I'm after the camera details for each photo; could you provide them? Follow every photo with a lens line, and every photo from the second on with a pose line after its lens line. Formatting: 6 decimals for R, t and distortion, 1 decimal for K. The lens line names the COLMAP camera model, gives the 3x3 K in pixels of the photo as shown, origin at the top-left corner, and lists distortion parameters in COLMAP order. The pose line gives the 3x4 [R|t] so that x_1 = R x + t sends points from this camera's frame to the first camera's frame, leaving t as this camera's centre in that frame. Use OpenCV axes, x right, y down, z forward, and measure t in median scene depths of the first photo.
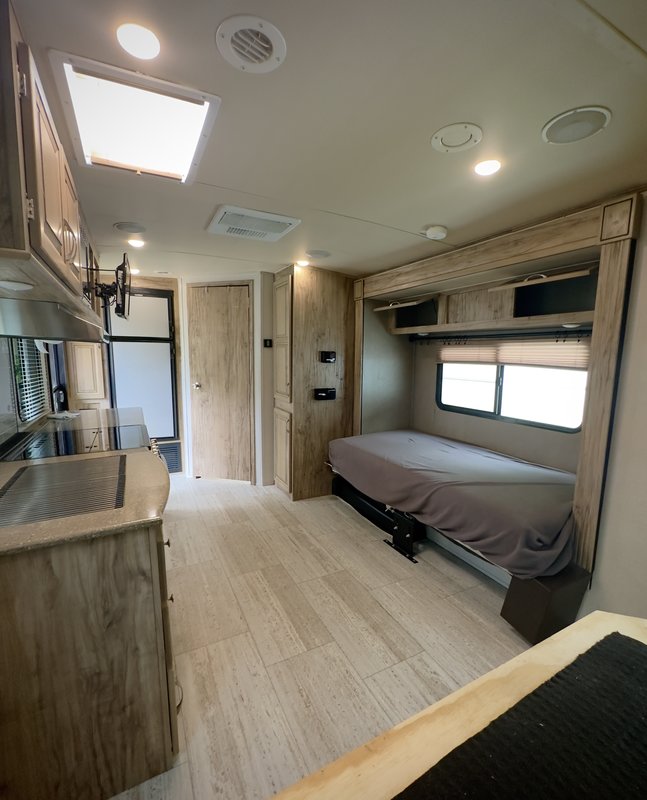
lens RADIAL K [[361.5, 0, 320.4], [0, 361.5, 402.5], [0, 0, 1]] dist [-0.000924, -0.000210]
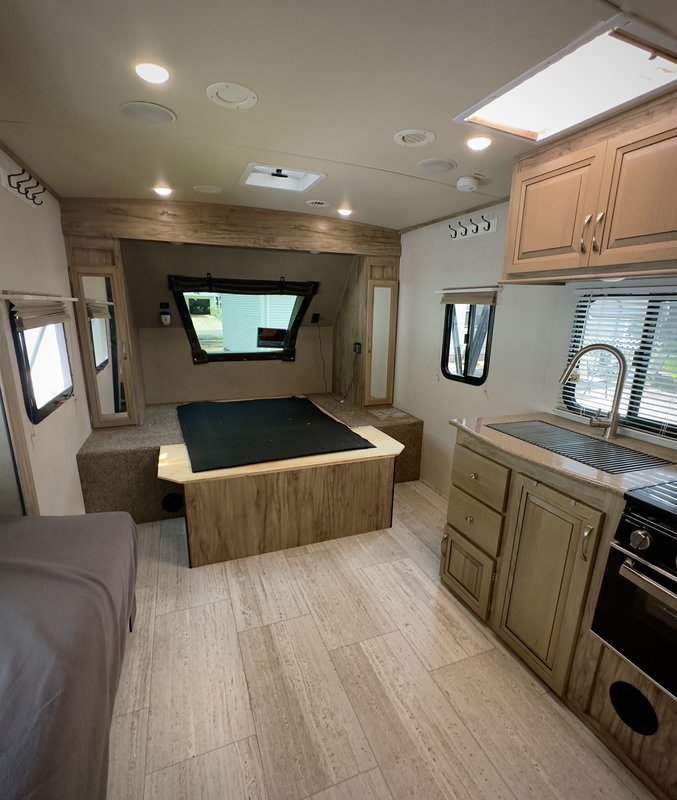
lens RADIAL K [[389.2, 0, 339.3], [0, 389.2, 405.6], [0, 0, 1]] dist [-0.001183, -0.000294]
pose [[-0.994890, -0.054852, 0.084762, -0.035629], [-0.019097, 0.926627, 0.375497, -0.262563], [-0.099139, 0.371959, -0.922940, 1.630031]]
